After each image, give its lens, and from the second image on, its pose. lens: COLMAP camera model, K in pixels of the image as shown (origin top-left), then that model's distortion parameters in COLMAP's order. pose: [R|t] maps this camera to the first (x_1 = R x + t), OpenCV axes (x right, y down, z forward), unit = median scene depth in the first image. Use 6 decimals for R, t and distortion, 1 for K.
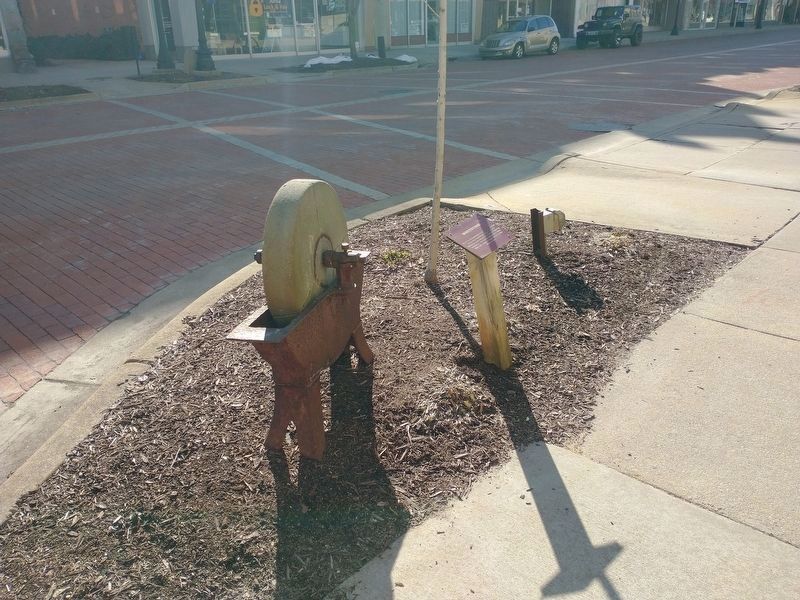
lens RADIAL K [[650.7, 0, 400.0], [0, 650.7, 300.0], [0, 0, 1]] dist [-0.000428, -0.008329]
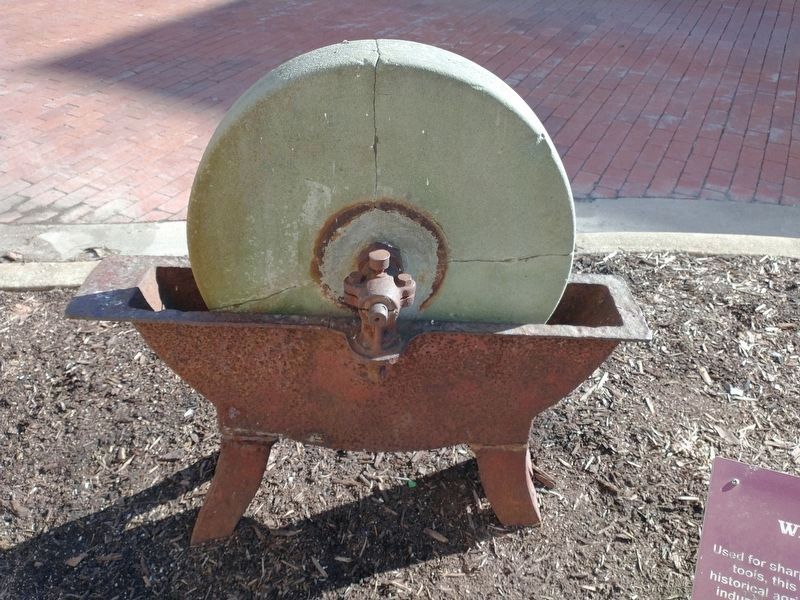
lens RADIAL K [[650.7, 0, 400.0], [0, 650.7, 300.0], [0, 0, 1]] dist [-0.000428, -0.008329]
pose [[0.251799, 0.601267, -0.758337, 0.162754], [-0.402947, 0.777569, 0.482721, -0.188796], [0.879904, 0.184021, 0.438070, 0.649912]]
